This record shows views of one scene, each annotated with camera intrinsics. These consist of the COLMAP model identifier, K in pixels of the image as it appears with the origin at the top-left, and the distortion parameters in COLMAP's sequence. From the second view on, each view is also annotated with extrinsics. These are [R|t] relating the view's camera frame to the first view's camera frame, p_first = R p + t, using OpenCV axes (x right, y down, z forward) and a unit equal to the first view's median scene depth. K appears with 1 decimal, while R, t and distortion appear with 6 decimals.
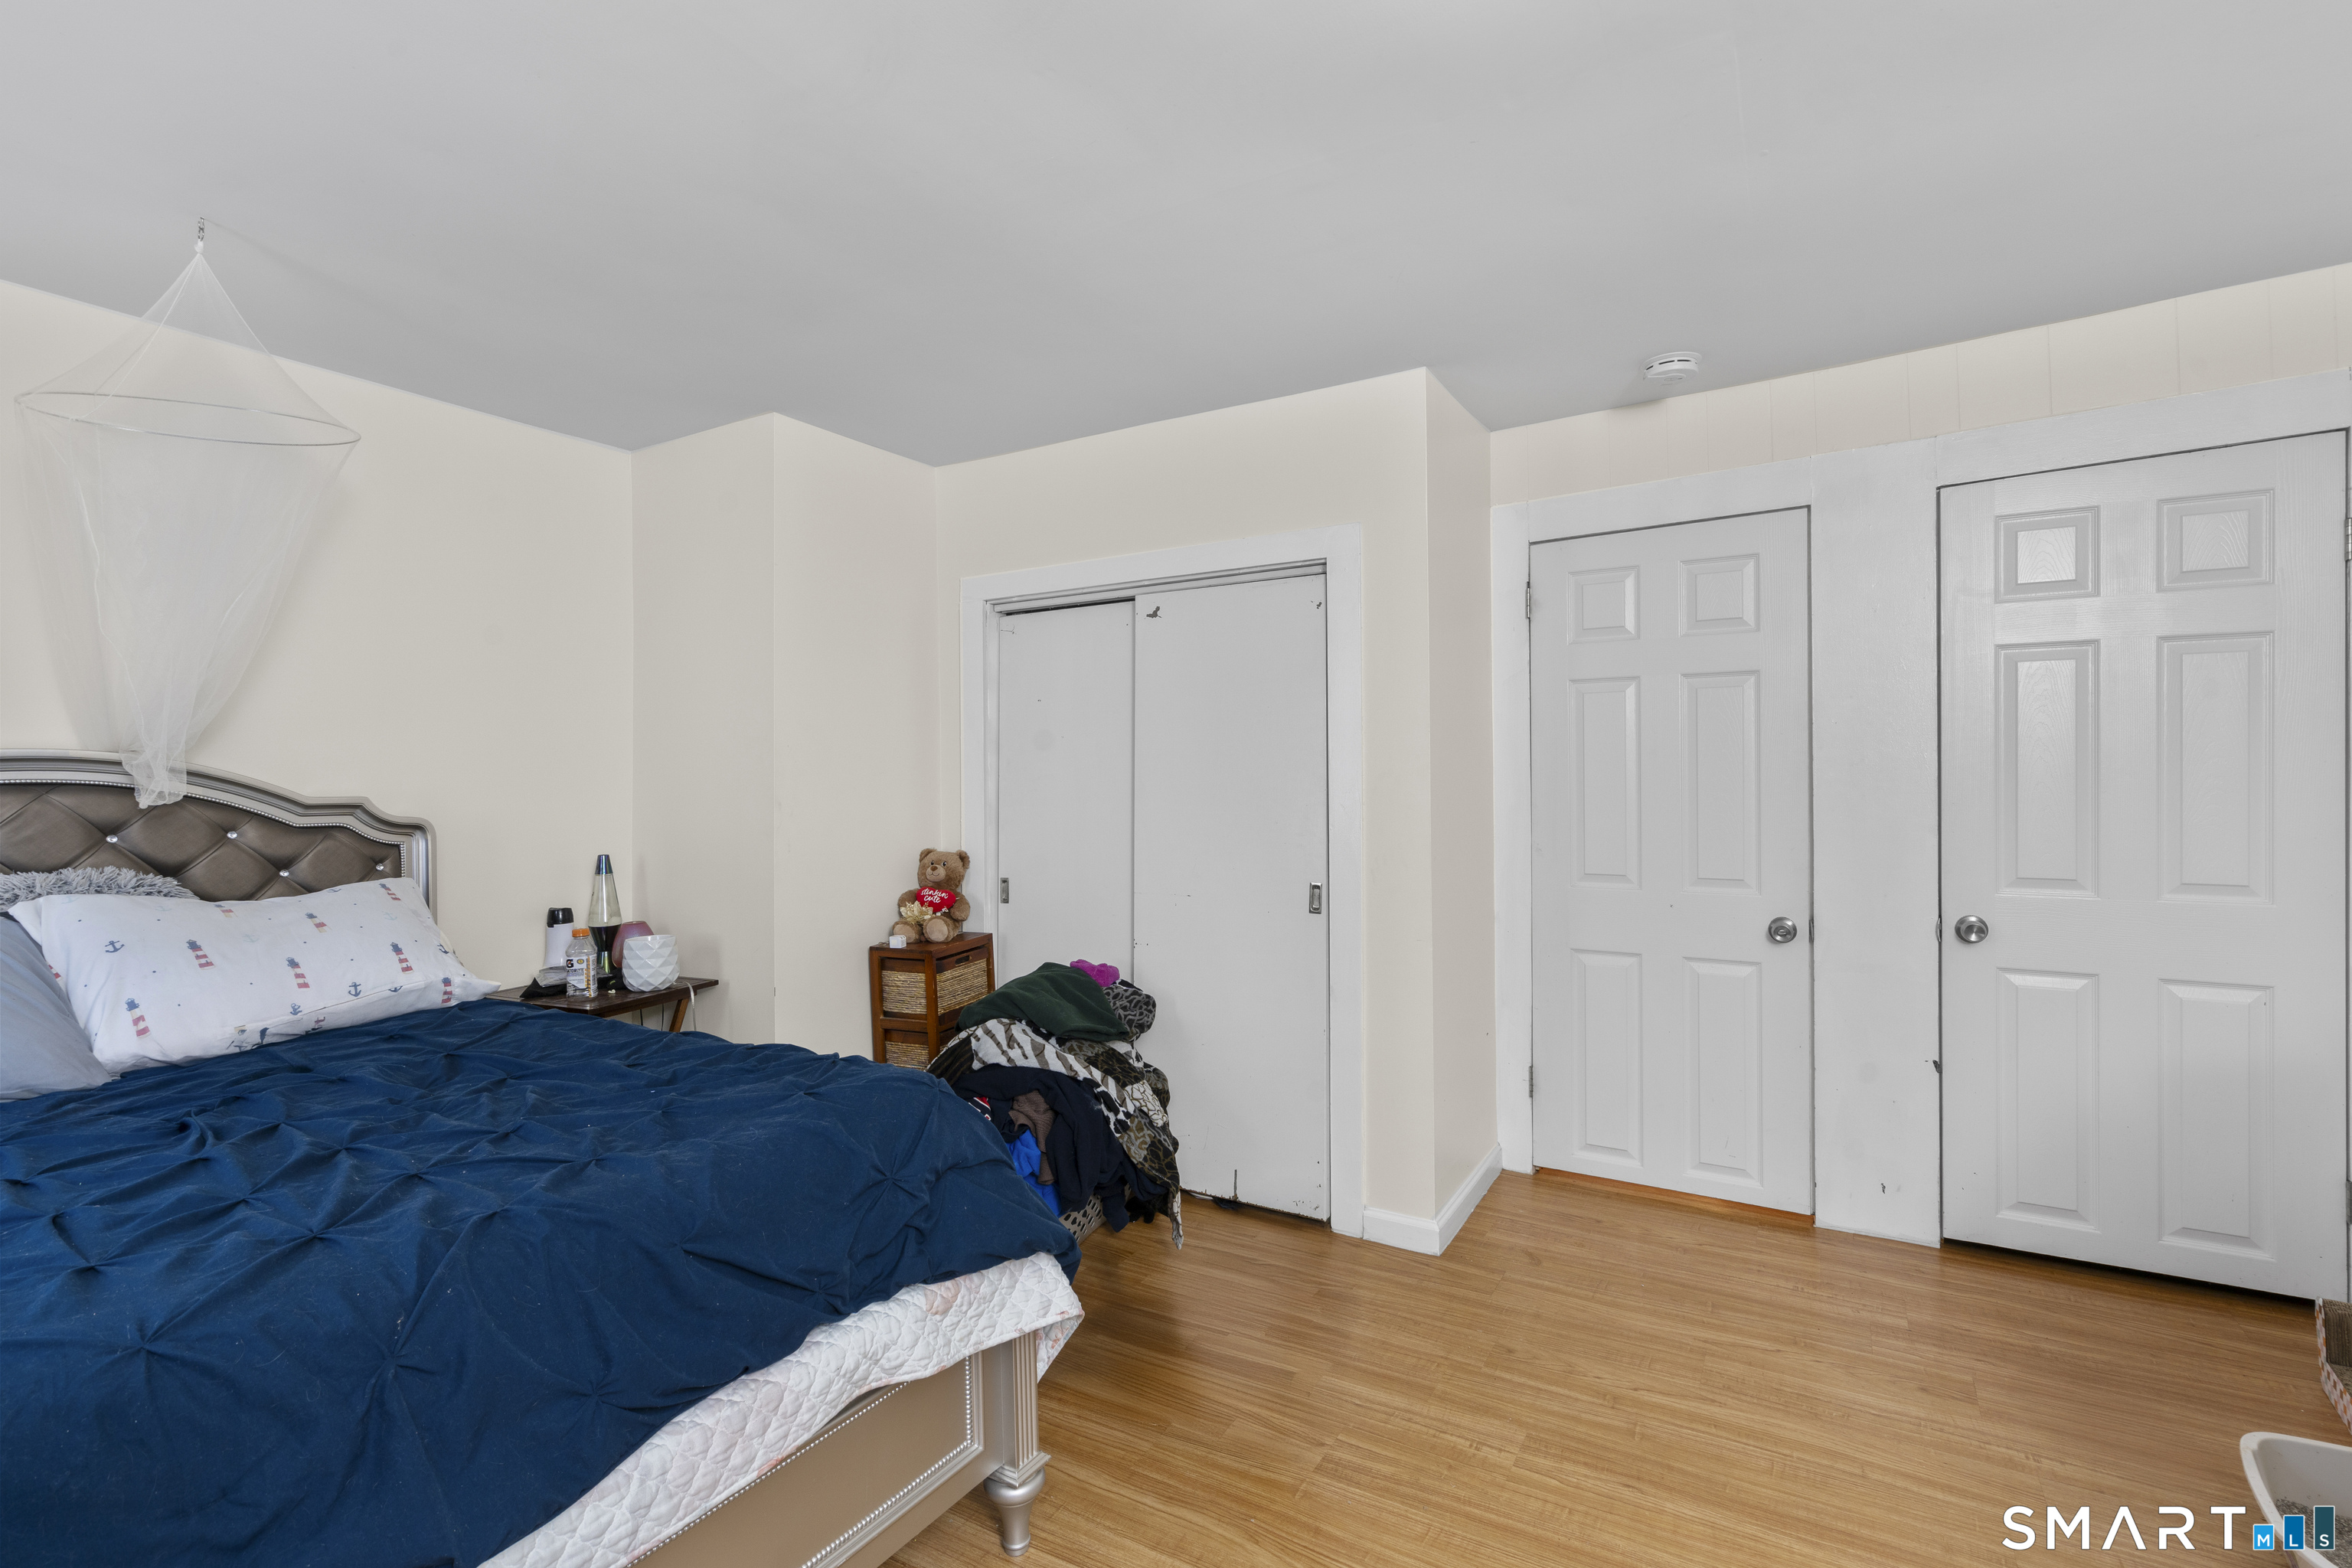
lens RADIAL K [[1080.7, 0, 1175.1], [0, 1080.7, 772.7], [0, 0, 1]] dist [-0.002252, -0.000209]
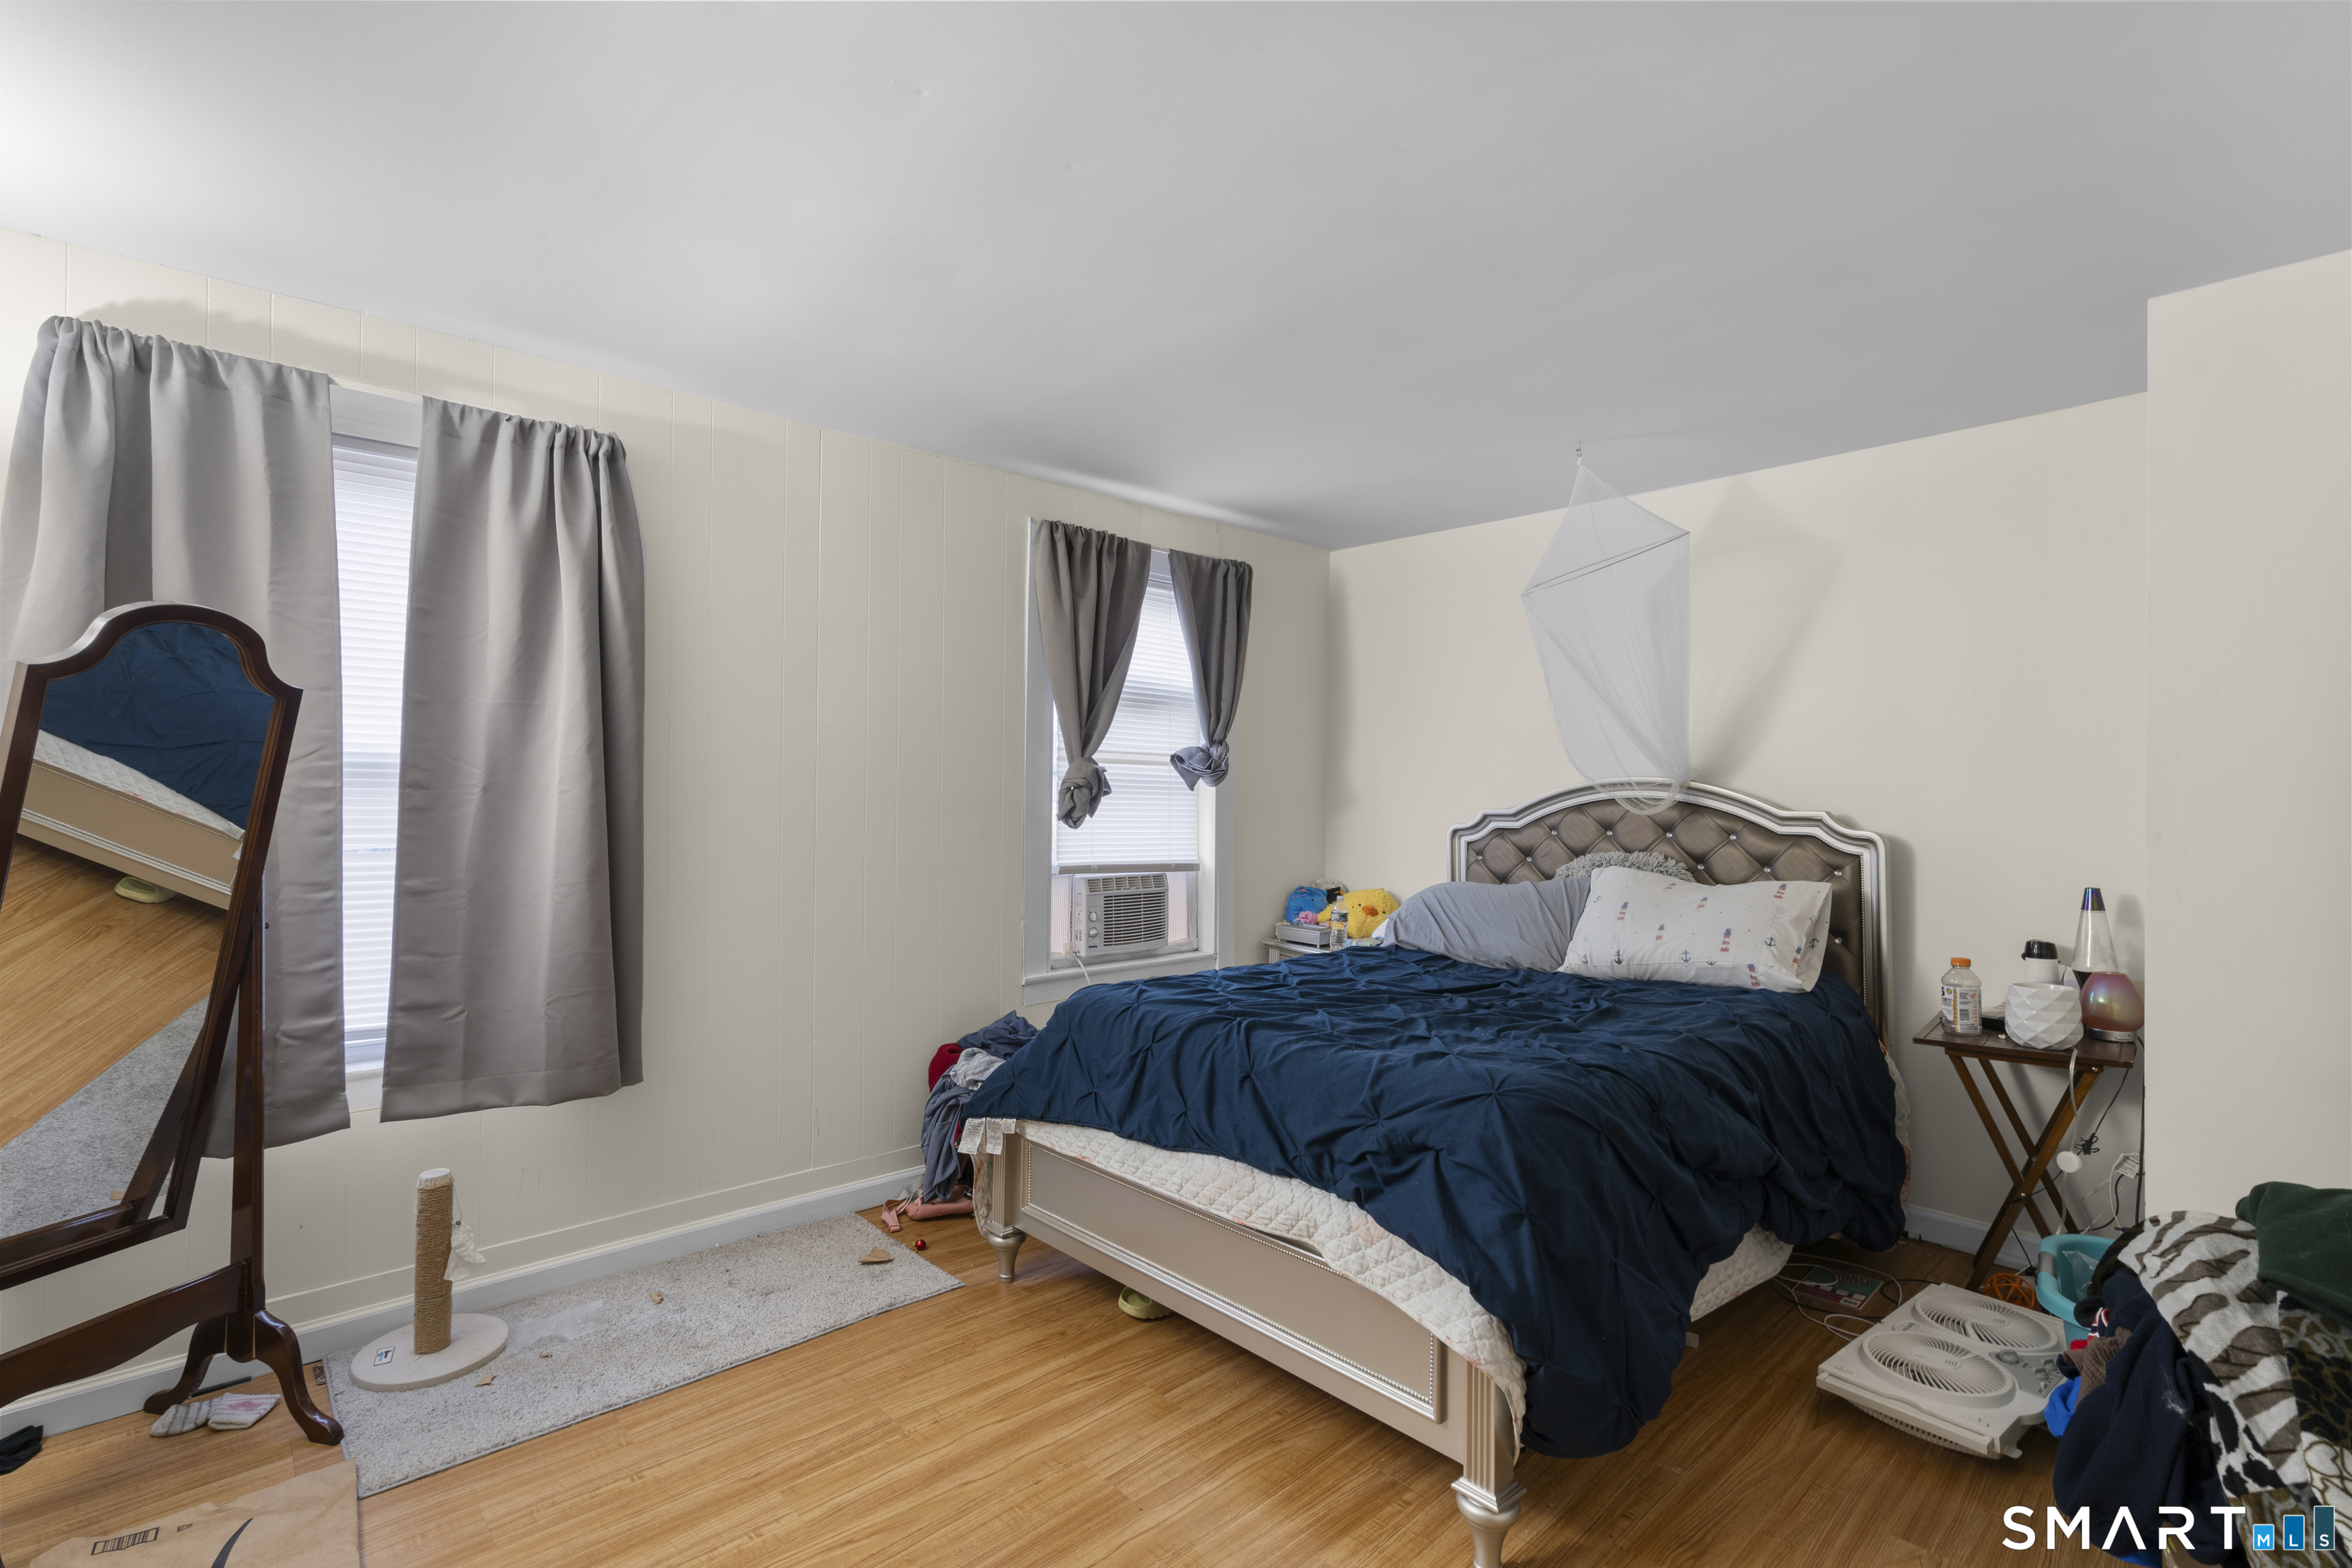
lens RADIAL K [[1080.7, 0, 1175.1], [0, 1080.7, 791.3], [0, 0, 1]] dist [-0.002252, -0.000209]
pose [[-0.283301, -0.000857, -0.959031, 0.600301], [0.002219, 0.999996, -0.001549, 0.000793], [0.959028, -0.002567, -0.283298, 0.685063]]
